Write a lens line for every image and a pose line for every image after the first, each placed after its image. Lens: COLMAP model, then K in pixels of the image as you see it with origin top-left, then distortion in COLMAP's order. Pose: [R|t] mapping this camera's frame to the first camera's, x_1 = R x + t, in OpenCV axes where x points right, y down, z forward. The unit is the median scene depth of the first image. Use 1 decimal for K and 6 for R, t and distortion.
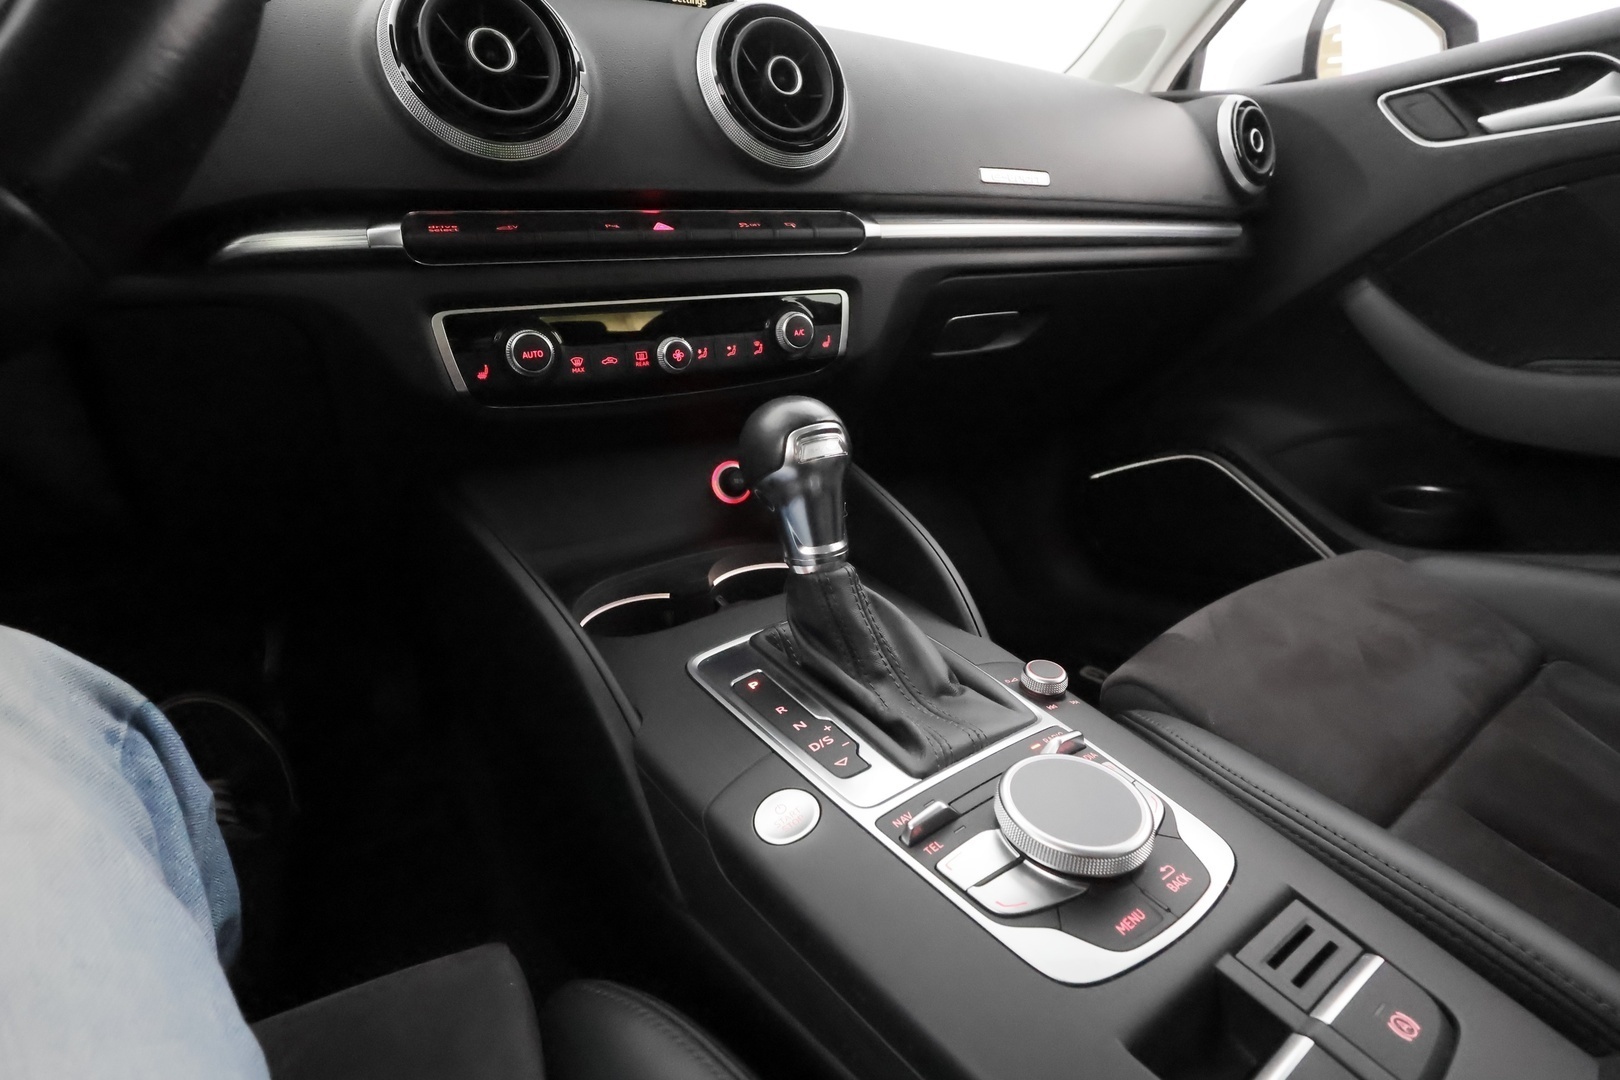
lens RADIAL K [[753.0, 0, 810.0], [0, 753.0, 540.0], [0, 0, 1]] dist [0.002036, -0.000359]
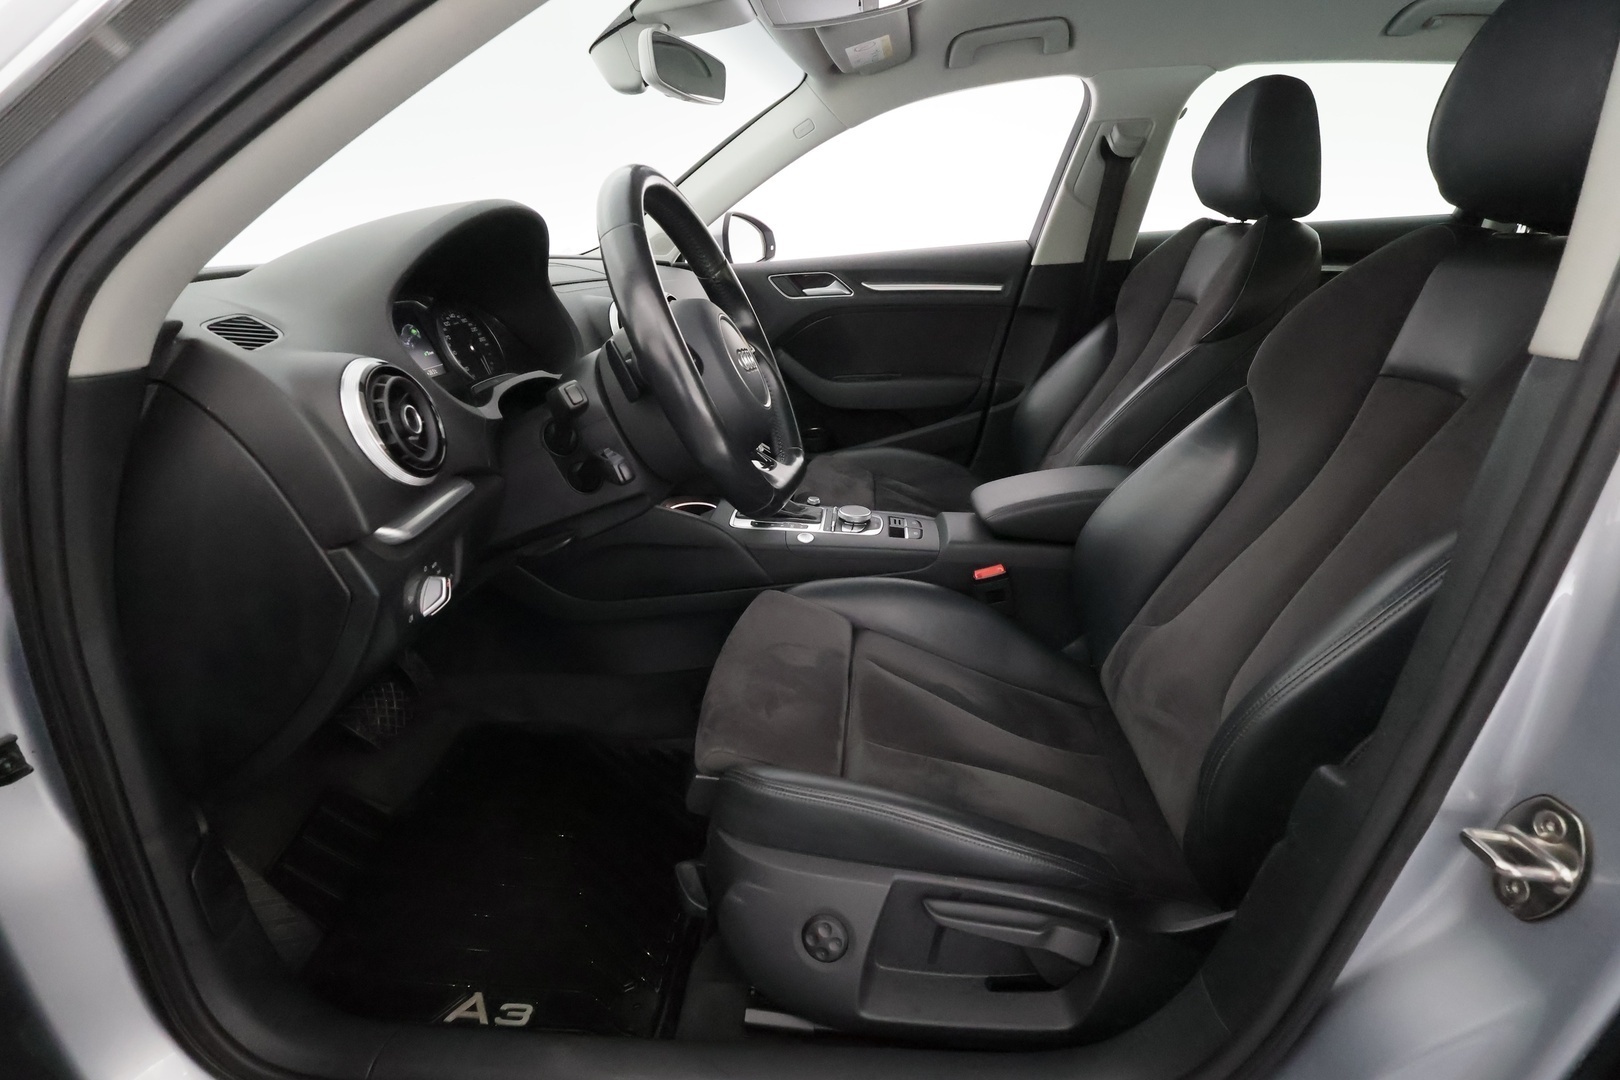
lens RADIAL K [[753.0, 0, 810.0], [0, 753.0, 540.0], [0, 0, 1]] dist [0.002036, -0.000359]
pose [[0.638312, -0.266434, 0.722198, -1.901661], [0.248214, 0.959318, 0.134529, -0.098417], [-0.728661, 0.093388, 0.678477, -1.123674]]
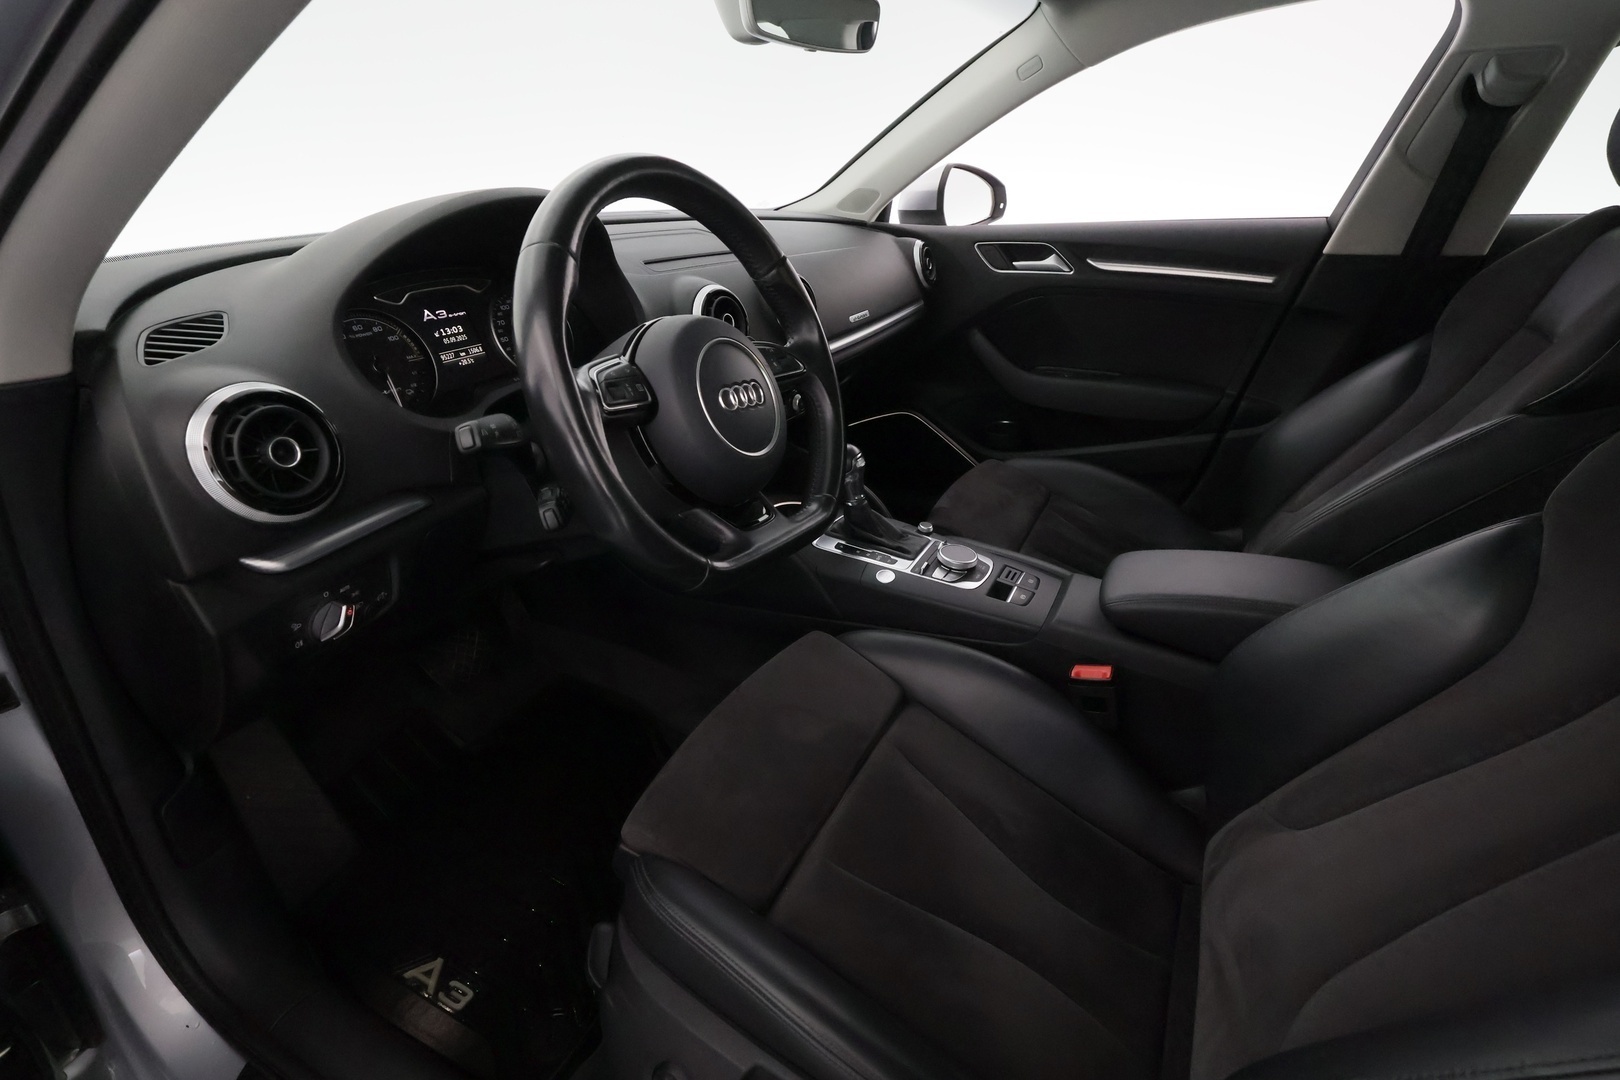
lens RADIAL K [[753.0, 0, 810.0], [0, 753.0, 540.0], [0, 0, 1]] dist [0.002036, -0.000359]
pose [[0.886599, -0.170198, 0.430087, -1.174960], [0.114574, 0.981673, 0.152289, -0.235229], [-0.448124, -0.085743, 0.889850, -1.238138]]
